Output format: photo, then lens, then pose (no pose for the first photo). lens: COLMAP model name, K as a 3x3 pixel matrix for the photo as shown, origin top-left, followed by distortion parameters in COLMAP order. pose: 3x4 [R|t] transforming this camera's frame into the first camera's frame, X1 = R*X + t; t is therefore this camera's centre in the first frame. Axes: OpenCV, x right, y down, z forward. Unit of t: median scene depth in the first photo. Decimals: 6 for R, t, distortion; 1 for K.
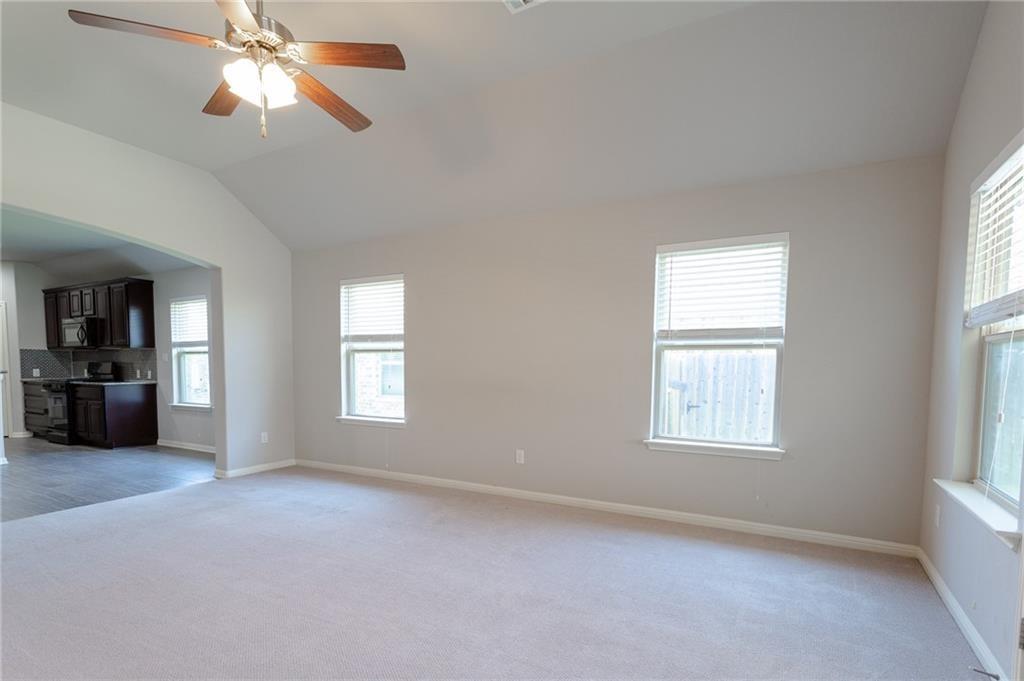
lens RADIAL K [[507.7, 0, 517.9], [0, 507.7, 397.3], [0, 0, 1]] dist [0.003678, 0.001273]
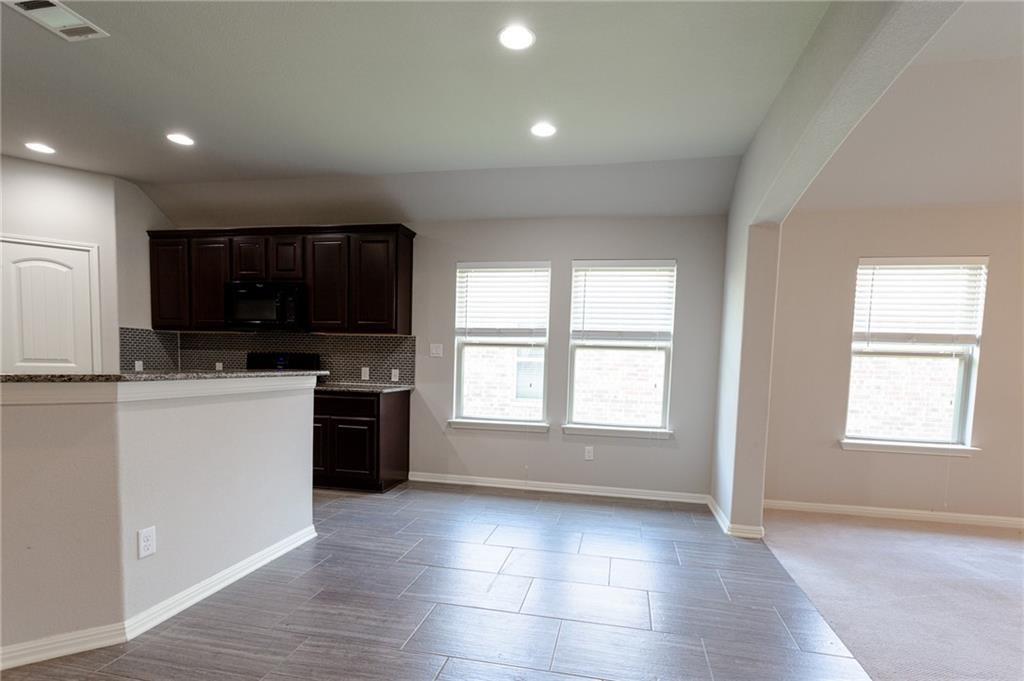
lens RADIAL K [[501.3, 0, 520.6], [0, 501.3, 399.7], [0, 0, 1]] dist [-0.001456, 0.001403]
pose [[0.952159, -0.000585, 0.305603, -0.709398], [-0.004360, 0.999870, 0.015499, -0.021481], [-0.305573, -0.016090, 0.952033, 0.302403]]
